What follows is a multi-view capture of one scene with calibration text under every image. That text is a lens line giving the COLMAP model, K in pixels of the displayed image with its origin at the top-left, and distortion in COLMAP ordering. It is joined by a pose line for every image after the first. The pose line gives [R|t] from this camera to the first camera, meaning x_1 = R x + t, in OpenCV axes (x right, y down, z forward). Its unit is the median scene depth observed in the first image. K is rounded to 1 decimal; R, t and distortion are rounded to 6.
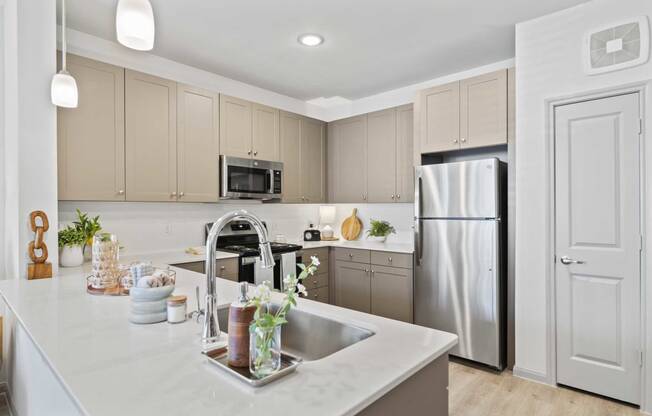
lens RADIAL K [[351.8, 0, 323.1], [0, 351.8, 209.7], [0, 0, 1]] dist [-0.000089, 0.003332]
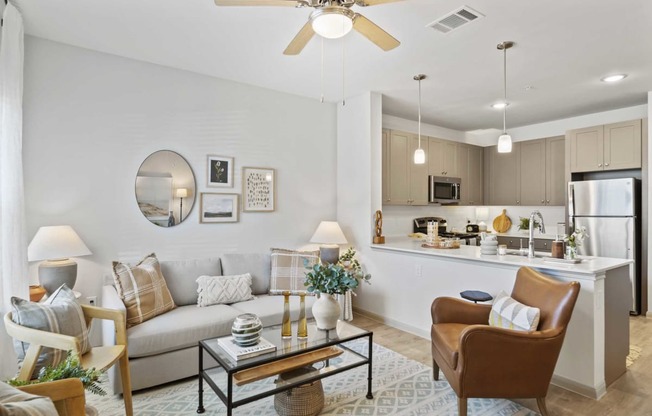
lens RADIAL K [[351.8, 0, 326.7], [0, 351.8, 208.6], [0, 0, 1]] dist [-0.000089, 0.003332]
pose [[0.980825, 0.003932, -0.194852, -0.405124], [-0.004875, 0.999979, -0.004362, 0.003402], [0.194830, 0.005228, 0.980823, -0.600556]]
